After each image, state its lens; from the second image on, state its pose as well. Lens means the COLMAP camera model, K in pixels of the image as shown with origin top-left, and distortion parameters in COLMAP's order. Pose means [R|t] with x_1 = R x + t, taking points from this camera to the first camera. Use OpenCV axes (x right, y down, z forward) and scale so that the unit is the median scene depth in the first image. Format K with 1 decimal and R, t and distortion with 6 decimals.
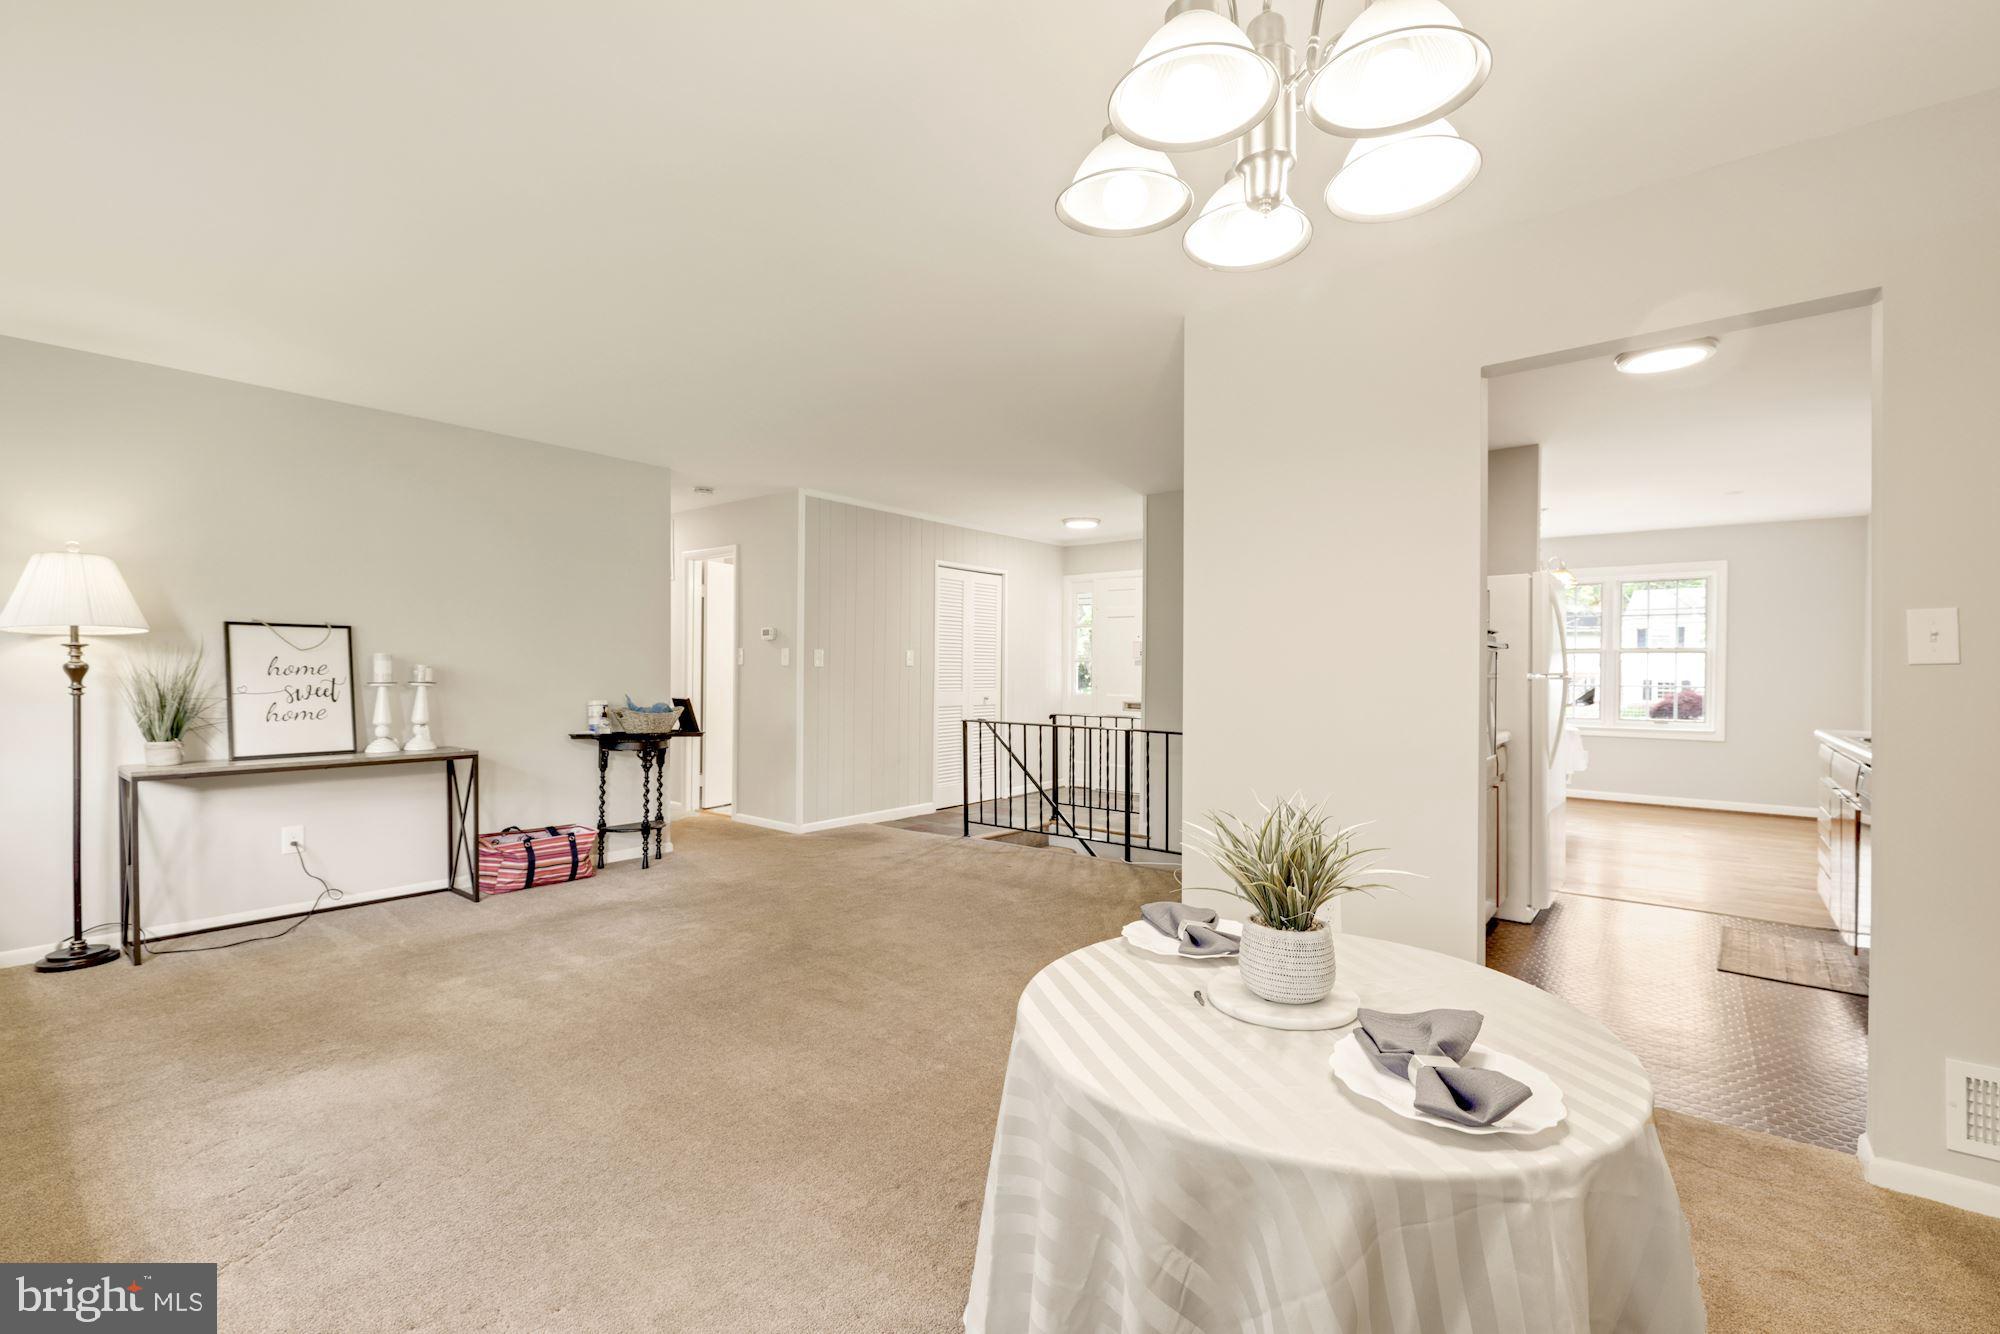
lens RADIAL K [[859.6, 0, 998.4], [0, 859.6, 662.2], [0, 0, 1]] dist [-0.000657, 0.000080]
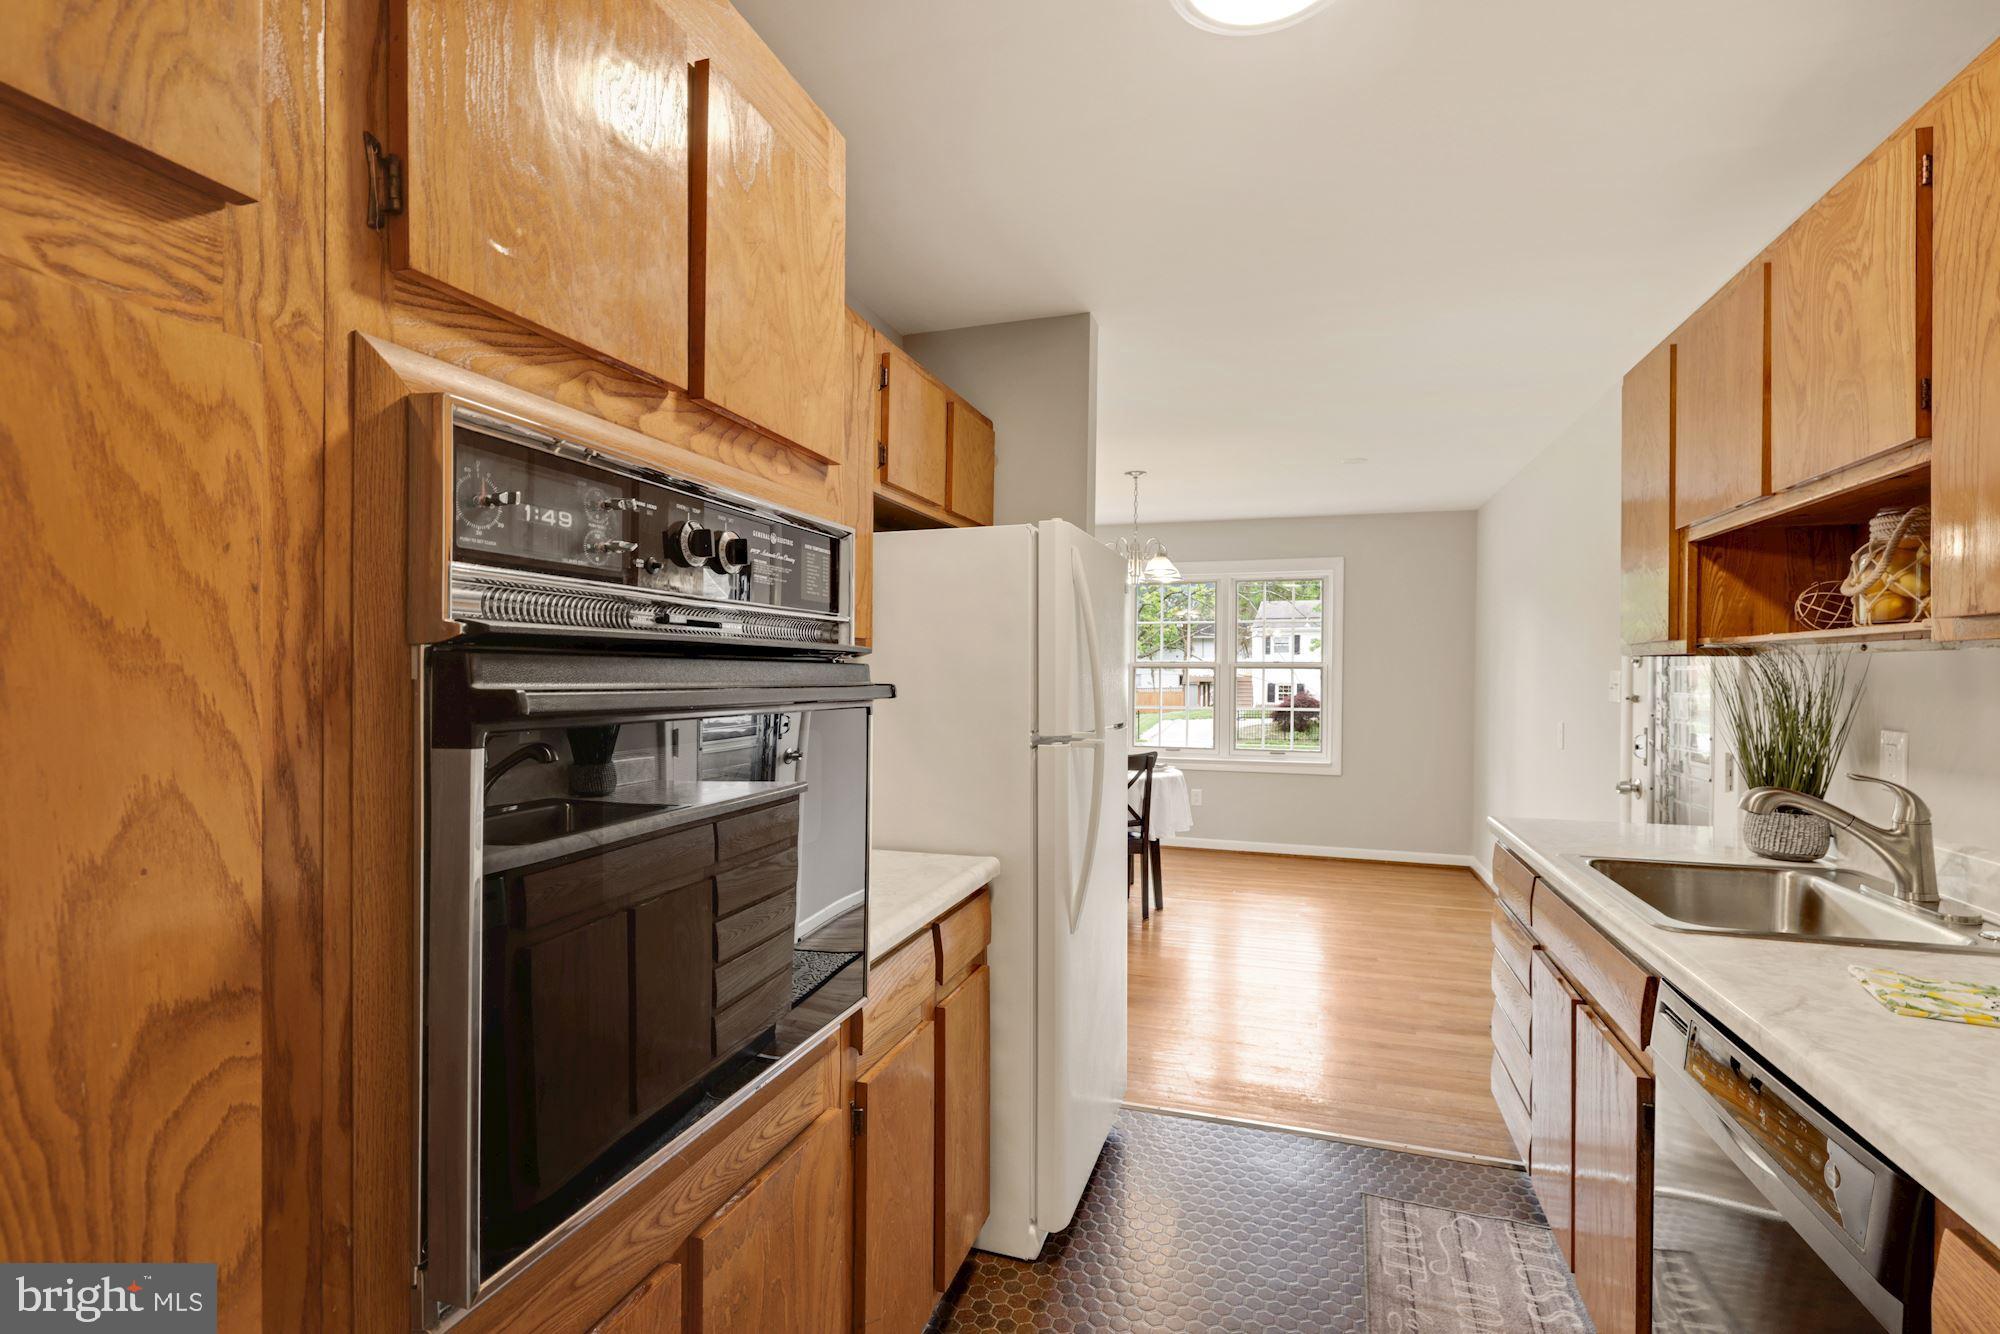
lens RADIAL K [[922.2, 0, 1000.0], [0, 922.2, 667.0], [0, 0, 1]] dist [0.000904, 0.000126]
pose [[0.935926, 0.002032, 0.352192, 0.192124], [-0.002880, 0.999994, 0.001882, -0.011380], [-0.352186, -0.002775, 0.935926, 0.242501]]
